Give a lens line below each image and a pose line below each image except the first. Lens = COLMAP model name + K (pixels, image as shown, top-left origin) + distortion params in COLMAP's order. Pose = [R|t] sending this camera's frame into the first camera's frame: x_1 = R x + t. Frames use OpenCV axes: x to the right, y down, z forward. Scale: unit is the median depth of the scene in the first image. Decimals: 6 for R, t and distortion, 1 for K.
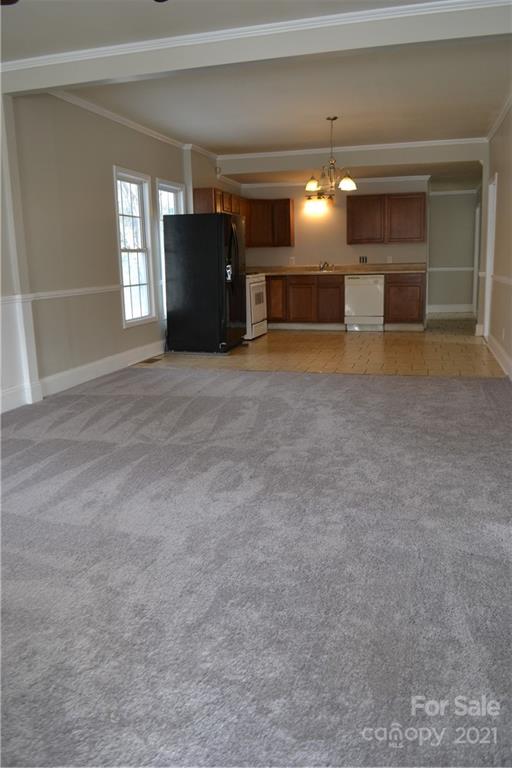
lens RADIAL K [[618.5, 0, 255.2], [0, 618.5, 381.5], [0, 0, 1]] dist [-0.034181, -0.001197]
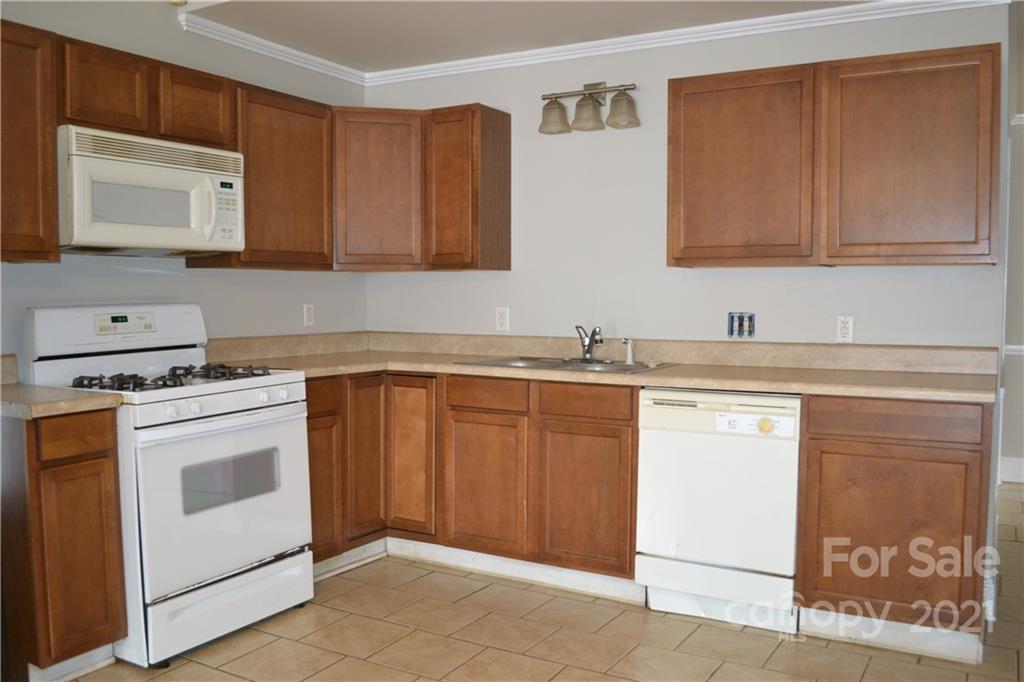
lens RADIAL K [[879.4, 0, 507.4], [0, 879.4, 355.4], [0, 0, 1]] dist [-0.053903, -0.014470]
pose [[0.968764, 0.042374, -0.244336, 0.180626], [-0.070465, 0.991716, -0.107395, -0.145440], [0.237761, 0.121257, 0.963725, 0.656621]]
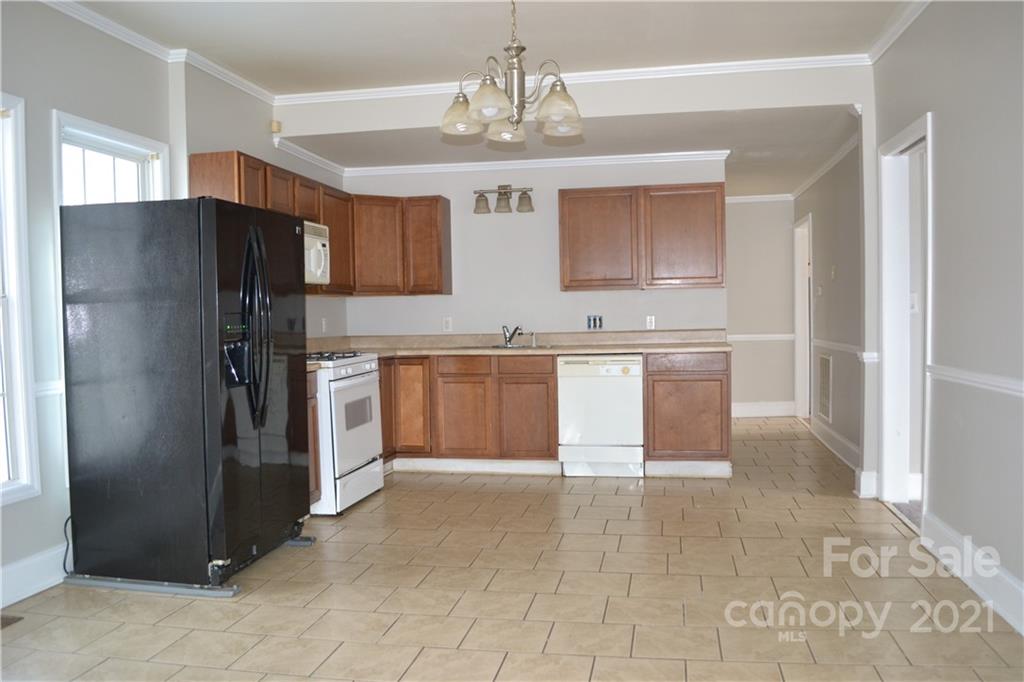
lens RADIAL K [[824.6, 0, 514.1], [0, 824.6, 349.9], [0, 0, 1]] dist [-0.034181, -0.001197]
pose [[0.995961, 0.000373, 0.089790, 0.058842], [0.013141, 0.988619, -0.149865, -0.086074], [-0.088824, 0.150440, 0.984621, 0.402922]]
